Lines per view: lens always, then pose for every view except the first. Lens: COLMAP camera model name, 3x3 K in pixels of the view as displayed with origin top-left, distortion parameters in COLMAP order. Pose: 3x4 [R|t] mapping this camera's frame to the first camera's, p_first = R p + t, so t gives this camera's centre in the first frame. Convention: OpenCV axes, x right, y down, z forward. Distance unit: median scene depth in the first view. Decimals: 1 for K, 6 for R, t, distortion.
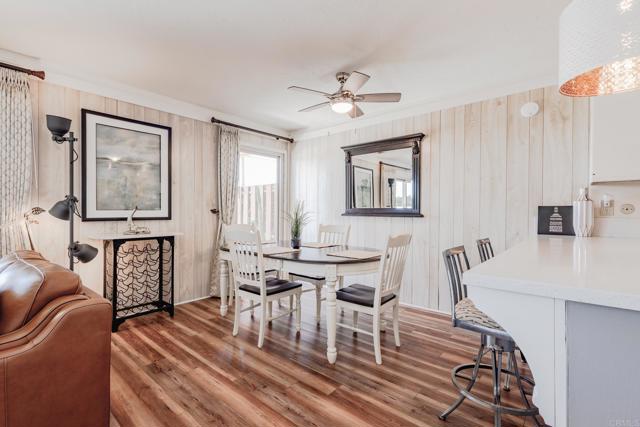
lens RADIAL K [[296.3, 0, 319.6], [0, 296.3, 212.2], [0, 0, 1]] dist [0.009531, -0.001727]
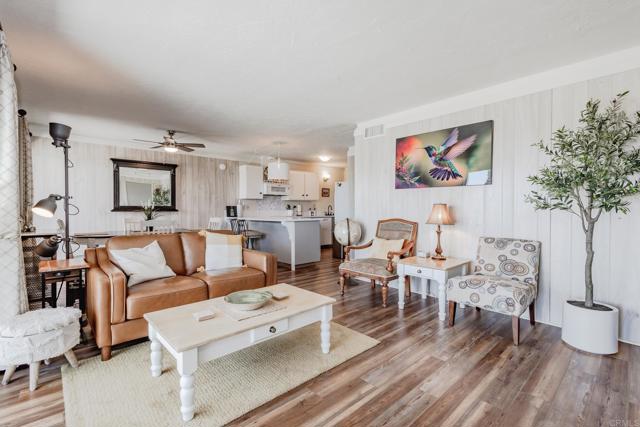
lens RADIAL K [[296.3, 0, 320.5], [0, 296.3, 212.2], [0, 0, 1]] dist [0.009531, -0.001727]
pose [[0.120251, -0.011757, 0.992674, -1.209806], [0.003506, 0.999929, 0.011418, 0.005016], [-0.992737, 0.002107, 0.120284, -0.078548]]
